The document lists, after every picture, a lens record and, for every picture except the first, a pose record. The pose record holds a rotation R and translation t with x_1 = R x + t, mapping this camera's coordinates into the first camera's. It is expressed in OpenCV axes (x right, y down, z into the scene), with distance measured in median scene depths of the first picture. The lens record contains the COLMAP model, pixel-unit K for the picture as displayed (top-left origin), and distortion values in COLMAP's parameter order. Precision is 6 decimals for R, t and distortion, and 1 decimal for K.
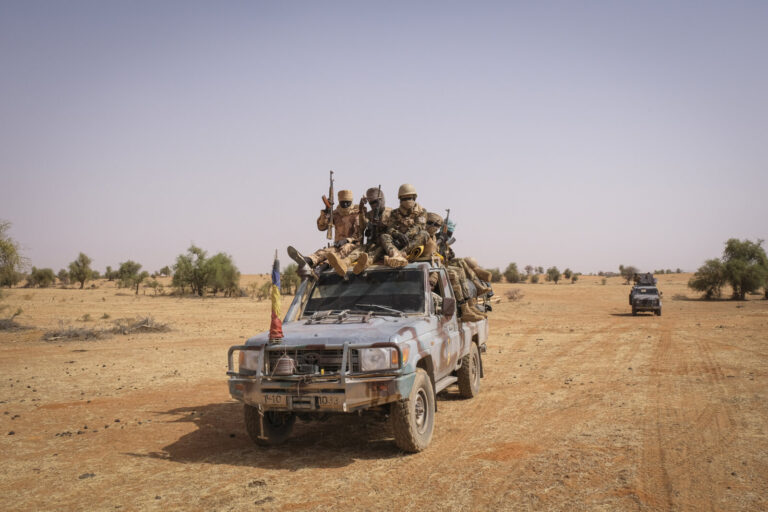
lens RADIAL K [[684.8, 0, 382.7], [0, 684.8, 256.9], [0, 0, 1]] dist [-0.019777, -0.005295]
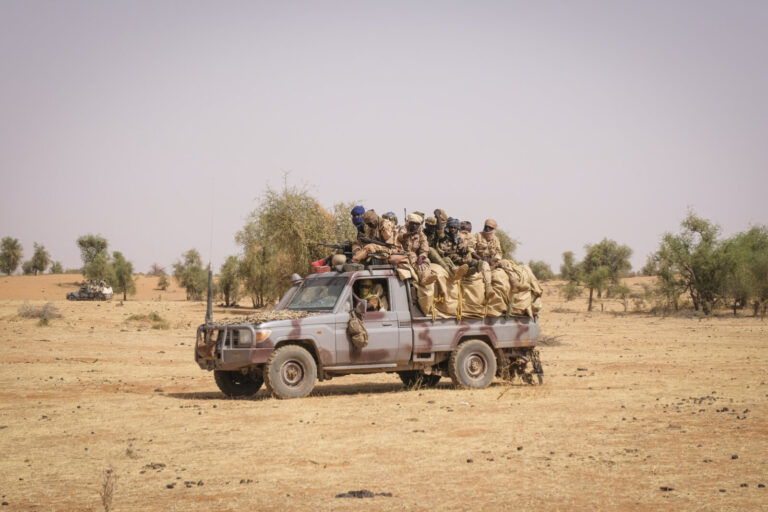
lens RADIAL K [[1816.9, 0, 384.1], [0, 1816.9, 255.5], [0, 0, 1]] dist [0.065070, 0.000000]
pose [[0.882336, -0.011038, -0.470491, 0.158409], [0.020057, 0.999699, 0.014159, -0.010566], [0.470192, -0.021930, 0.882291, -0.306414]]
